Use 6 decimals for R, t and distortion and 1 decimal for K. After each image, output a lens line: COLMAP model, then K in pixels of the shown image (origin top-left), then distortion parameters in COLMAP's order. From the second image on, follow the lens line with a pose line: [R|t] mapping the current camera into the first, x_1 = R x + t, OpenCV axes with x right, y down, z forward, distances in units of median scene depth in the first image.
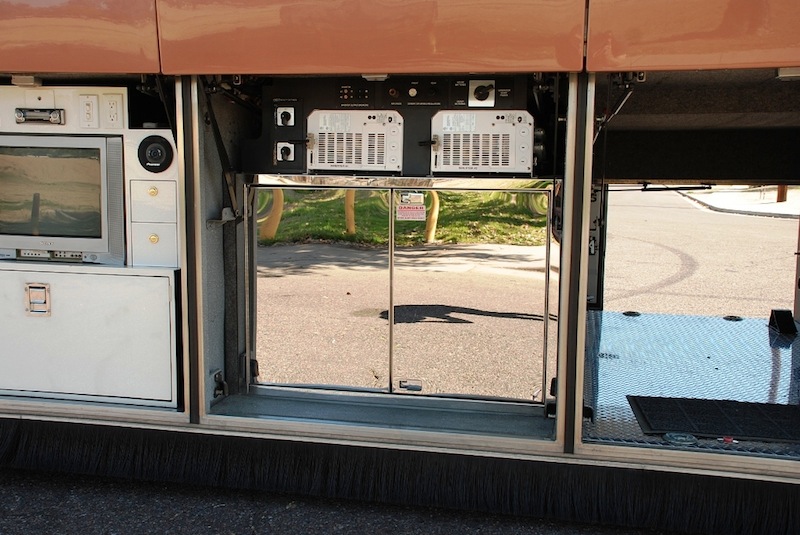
lens RADIAL K [[856.0, 0, 400.0], [0, 856.0, 267.5], [0, 0, 1]] dist [-0.007771, 0.262140]
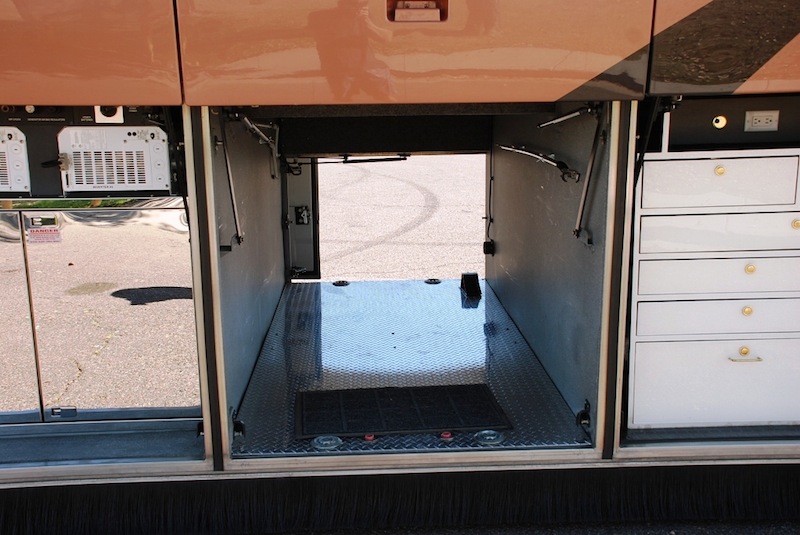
lens RADIAL K [[856.0, 0, 400.0], [0, 856.0, 267.5], [0, 0, 1]] dist [-0.007771, 0.262140]
pose [[0.969774, -0.072591, 0.232958, 0.169889], [0.051363, 0.994061, 0.095936, -0.100797], [-0.238539, -0.081071, 0.967743, -0.017553]]
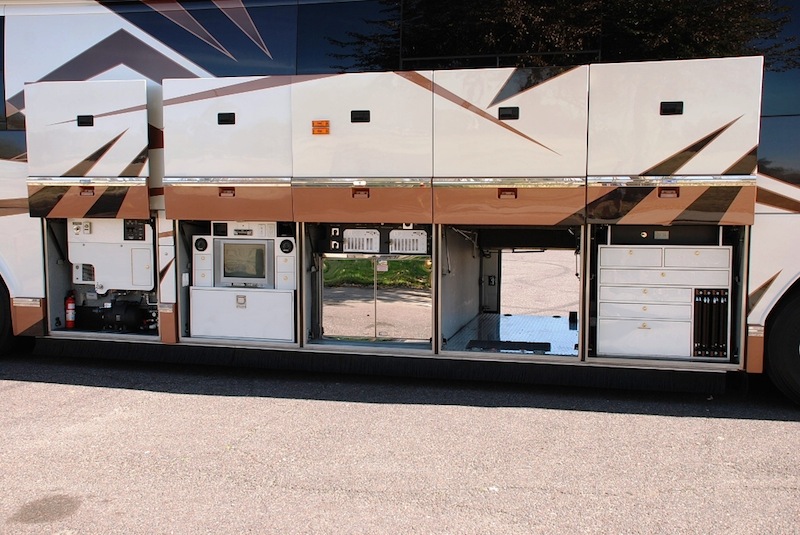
lens RADIAL K [[856.0, 0, 400.0], [0, 856.0, 267.5], [0, 0, 1]] dist [-0.007771, 0.262140]
pose [[0.998975, -0.004662, -0.045016, 0.187626], [0.002741, 0.999086, -0.042646, 0.047575], [0.045174, 0.042479, 0.998076, -1.654223]]
